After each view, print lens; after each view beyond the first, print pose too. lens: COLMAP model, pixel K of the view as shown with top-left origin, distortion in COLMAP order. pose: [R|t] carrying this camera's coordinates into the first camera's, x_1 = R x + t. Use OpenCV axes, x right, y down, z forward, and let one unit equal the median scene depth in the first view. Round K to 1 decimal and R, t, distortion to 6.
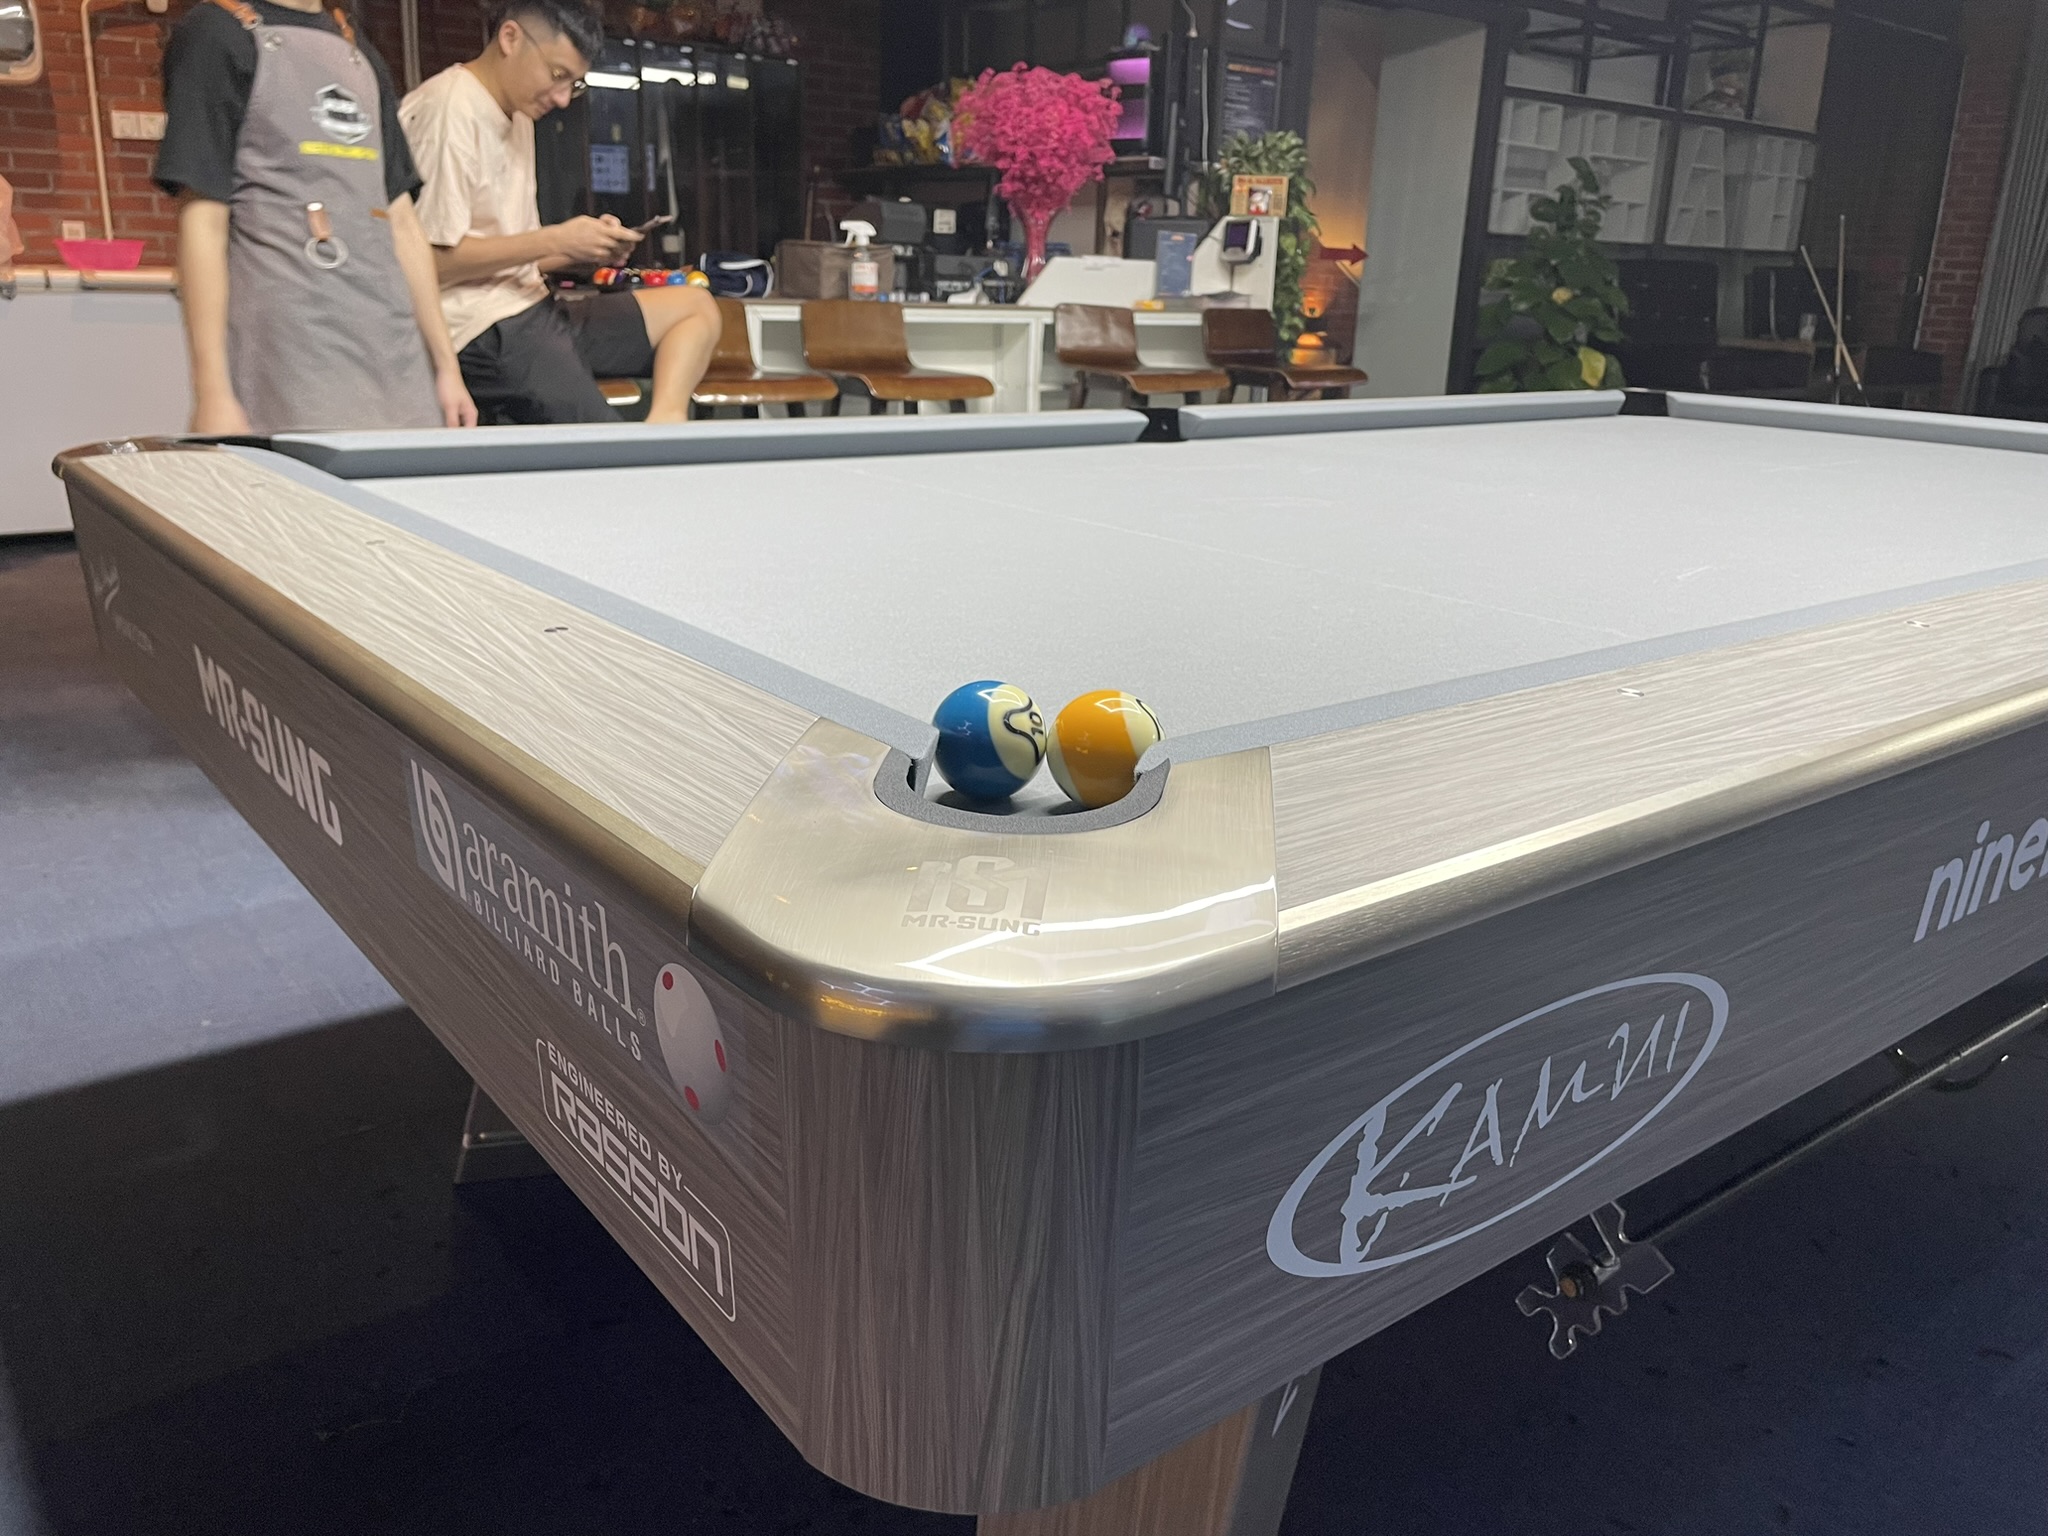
lens RADIAL K [[1553.2, 0, 1024.0], [0, 1553.2, 768.0], [0, 0, 1]] dist [0.074805, -0.110980]
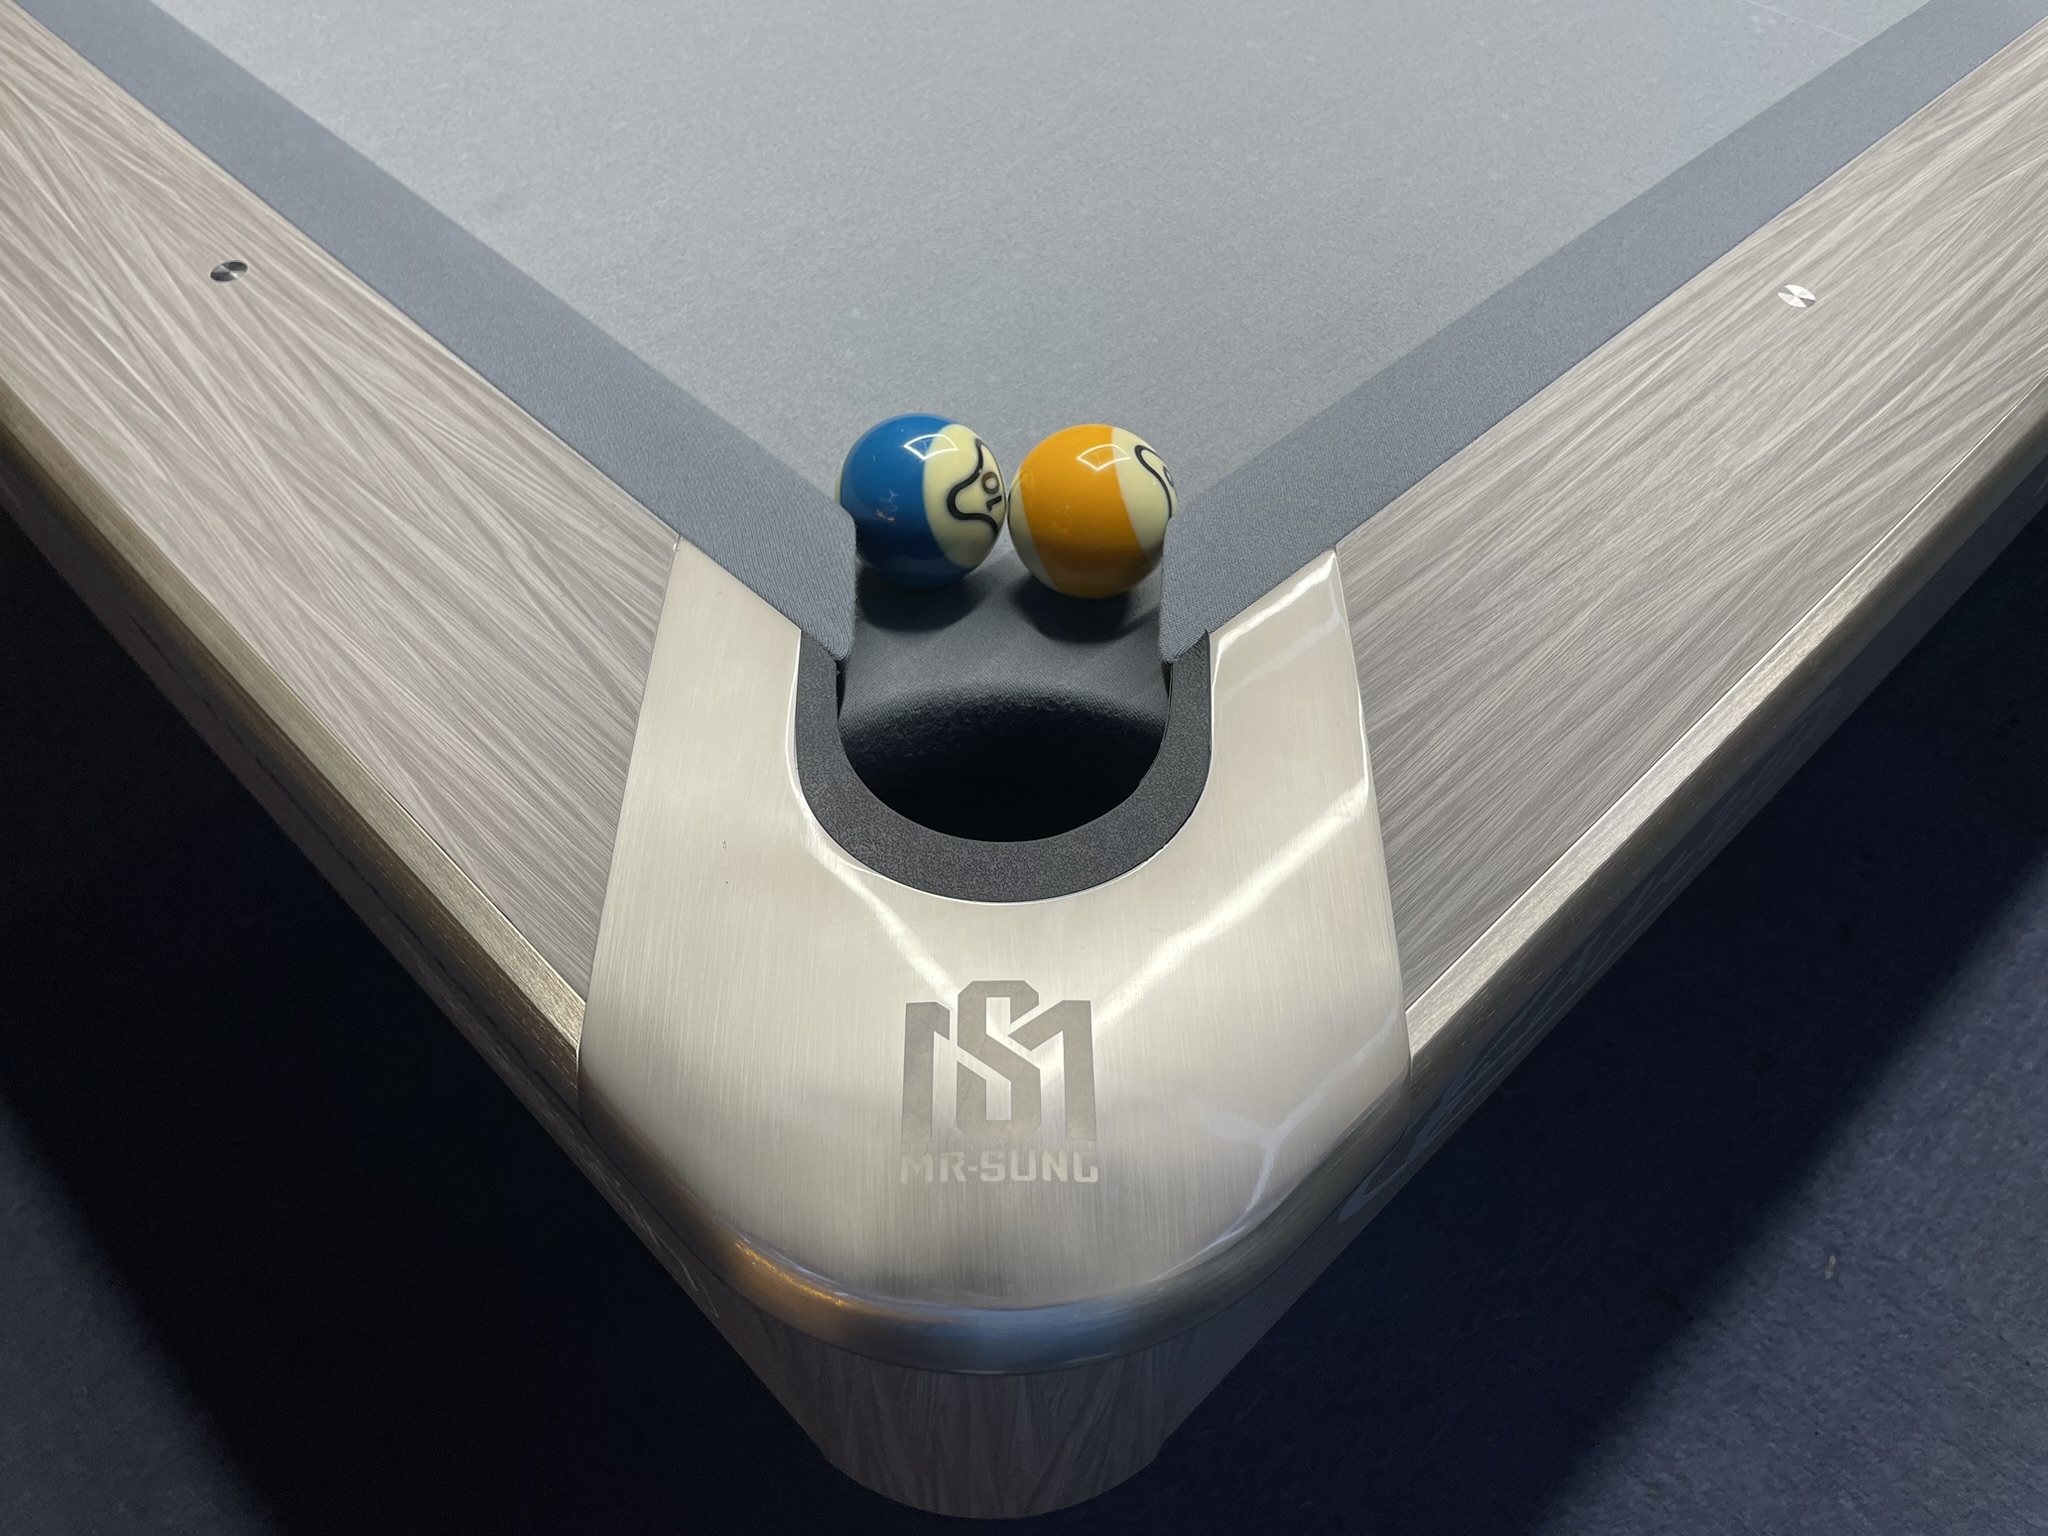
lens RADIAL K [[1553.2, 0, 1024.0], [0, 1553.2, 768.0], [0, 0, 1]] dist [0.074805, -0.110980]
pose [[0.992879, -0.102875, 0.060074, -0.032465], [0.054632, 0.841308, 0.537789, -0.299405], [-0.105866, -0.530677, 0.840936, 0.351035]]
